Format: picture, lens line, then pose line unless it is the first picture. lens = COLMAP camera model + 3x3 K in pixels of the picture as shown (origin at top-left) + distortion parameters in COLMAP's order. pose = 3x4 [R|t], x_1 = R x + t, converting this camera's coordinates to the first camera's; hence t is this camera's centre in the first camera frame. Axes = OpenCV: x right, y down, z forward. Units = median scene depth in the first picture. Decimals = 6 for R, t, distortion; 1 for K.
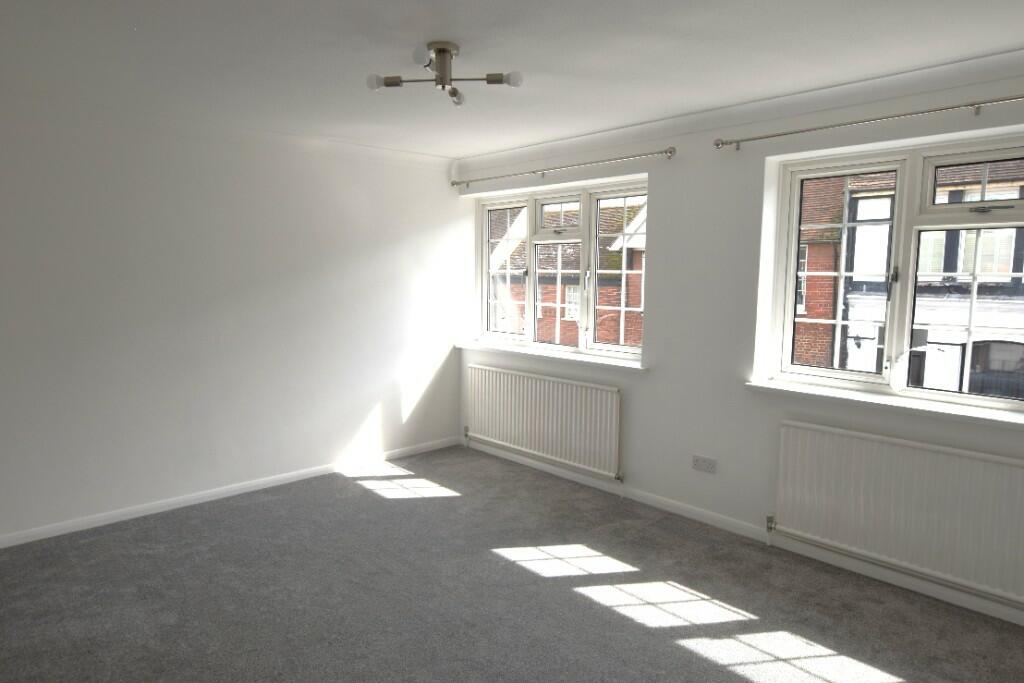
lens RADIAL K [[631.5, 0, 539.3], [0, 631.5, 338.1], [0, 0, 1]] dist [-0.001464, 0.000824]
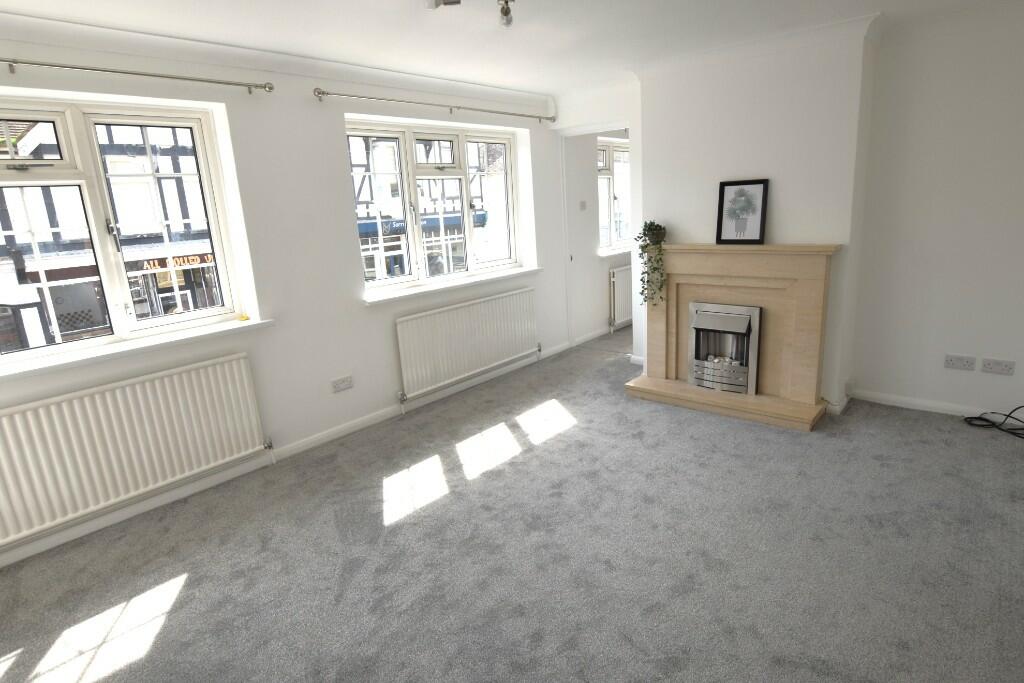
lens RADIAL K [[557.4, 0, 512.0], [0, 557.4, 341.5], [0, 0, 1]] dist [-0.035613, 0.000678]
pose [[-0.063717, -0.249500, 0.966276, -0.602014], [0.158521, 0.953420, 0.256634, -0.070131], [-0.985297, 0.169527, -0.021198, 0.605599]]
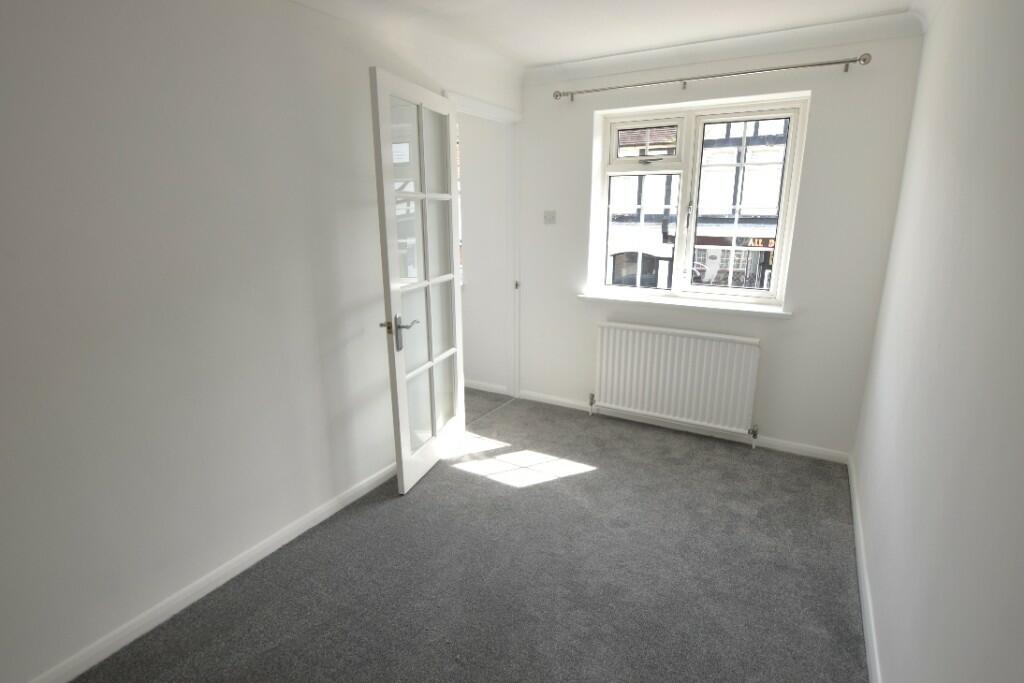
lens RADIAL K [[489.0, 0, 512.0], [0, 489.0, 341.5], [0, 0, 1]] dist [-0.001048, 0.000469]
pose [[0.960239, -0.083816, 0.266300, -0.384034], [0.039357, 0.984984, 0.168101, -0.044660], [-0.276391, -0.150937, 0.949119, 0.387167]]
